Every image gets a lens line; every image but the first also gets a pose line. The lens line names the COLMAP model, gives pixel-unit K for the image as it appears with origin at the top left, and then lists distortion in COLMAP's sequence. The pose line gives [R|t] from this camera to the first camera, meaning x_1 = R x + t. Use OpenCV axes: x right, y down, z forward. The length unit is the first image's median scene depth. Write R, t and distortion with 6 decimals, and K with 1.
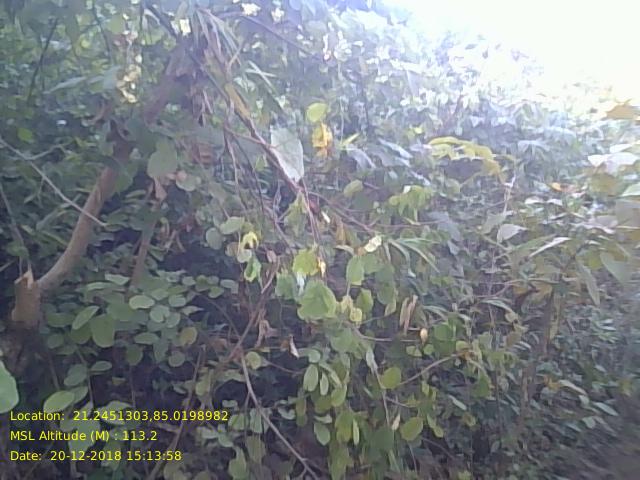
lens RADIAL K [[535.0, 0, 321.7], [0, 535.0, 236.2], [0, 0, 1]] dist [0.125148, -0.186367]
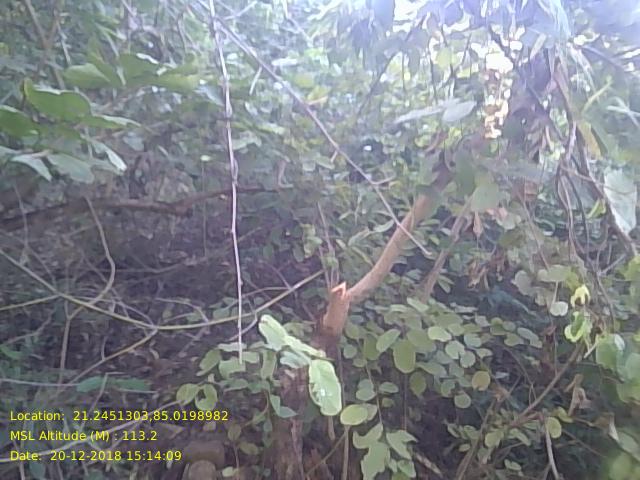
lens RADIAL K [[533.6, 0, 321.2], [0, 533.6, 232.6], [0, 0, 1]] dist [0.120977, -0.175584]
pose [[0.898974, 0.138985, -0.415367, -0.142486], [-0.163134, 0.986335, -0.023033, -0.002767], [0.406489, 0.088466, 0.909363, 0.005475]]
